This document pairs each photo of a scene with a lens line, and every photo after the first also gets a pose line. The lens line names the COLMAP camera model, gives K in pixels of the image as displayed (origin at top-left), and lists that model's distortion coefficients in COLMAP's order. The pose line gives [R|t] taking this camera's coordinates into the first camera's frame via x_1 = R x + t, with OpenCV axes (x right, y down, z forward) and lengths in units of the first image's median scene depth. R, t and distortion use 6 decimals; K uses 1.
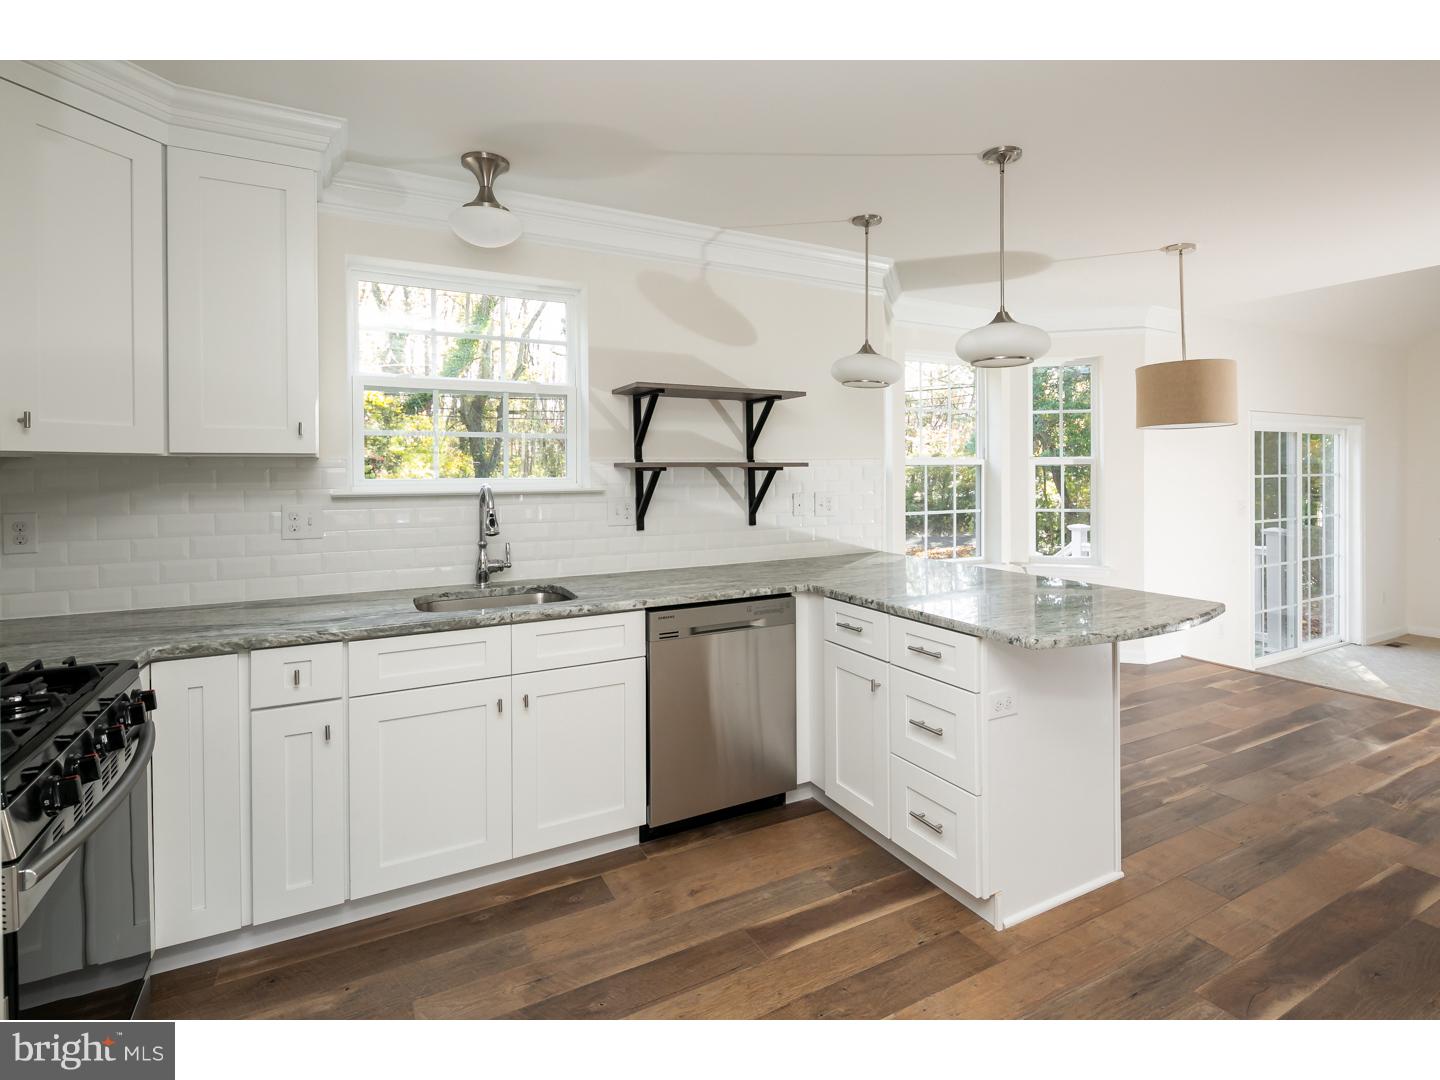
lens RADIAL K [[720.0, 0, 745.9], [0, 720.0, 475.3], [0, 0, 1]] dist [0.010775, -0.003872]
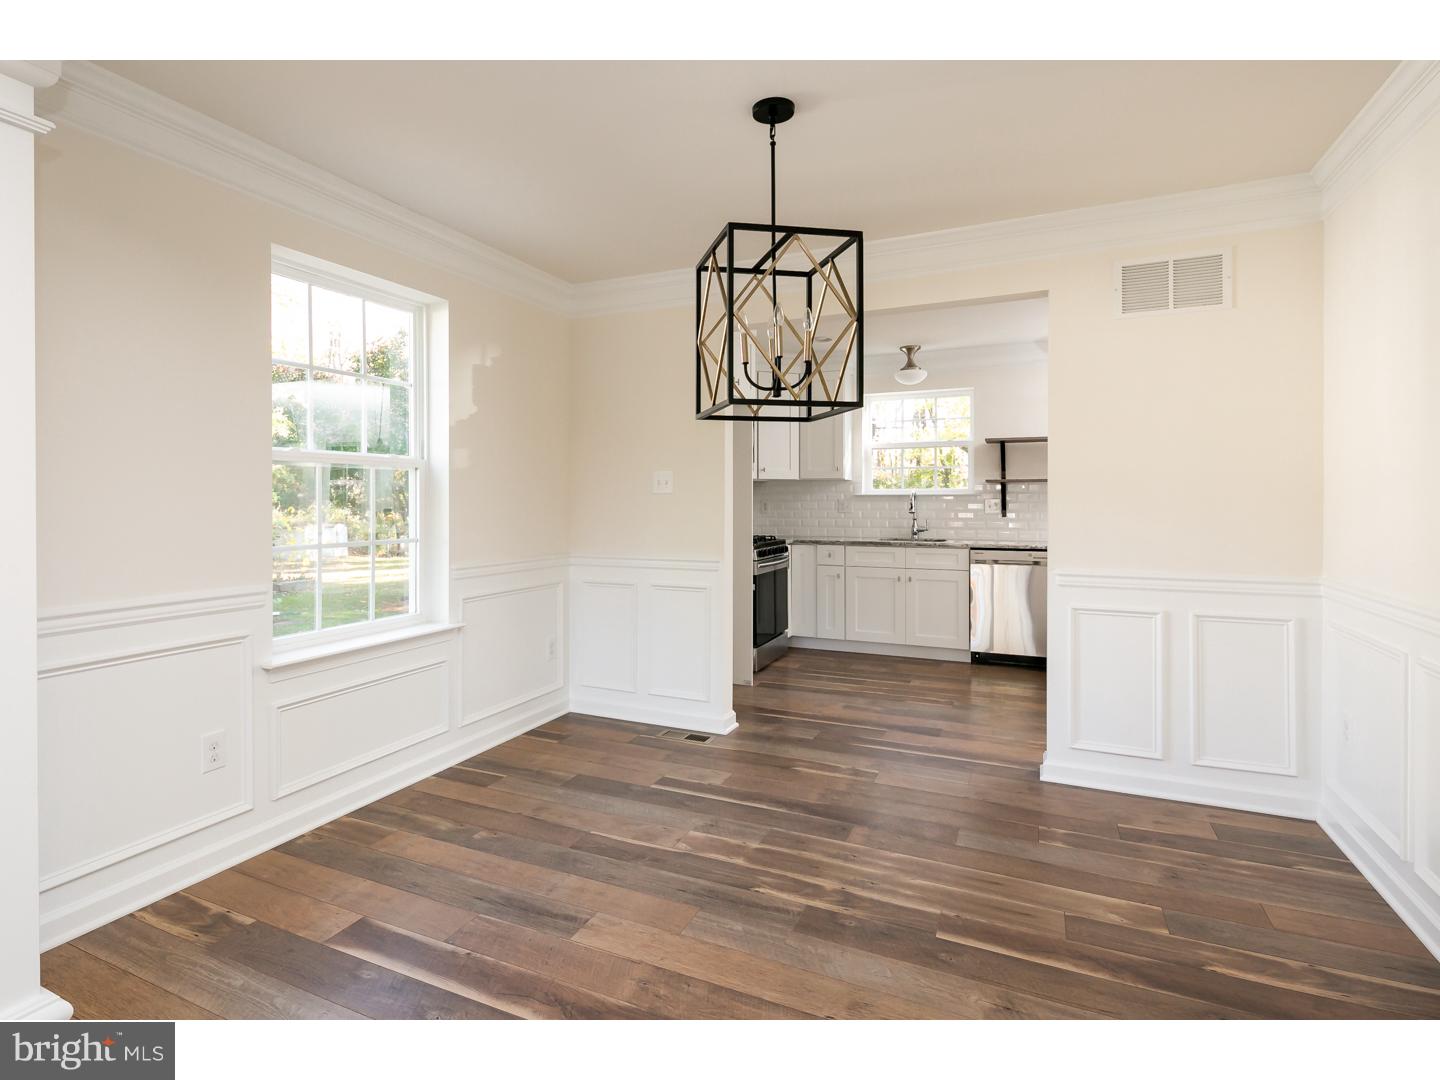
lens RADIAL K [[770.7, 0, 657.6], [0, 770.7, 496.2], [0, 0, 1]] dist [0.013143, -0.004988]
pose [[0.571414, -0.000536, -0.820662, 1.204385], [-0.009020, 0.999935, -0.006934, 0.056864], [0.820613, 0.011364, 0.571372, -1.054184]]
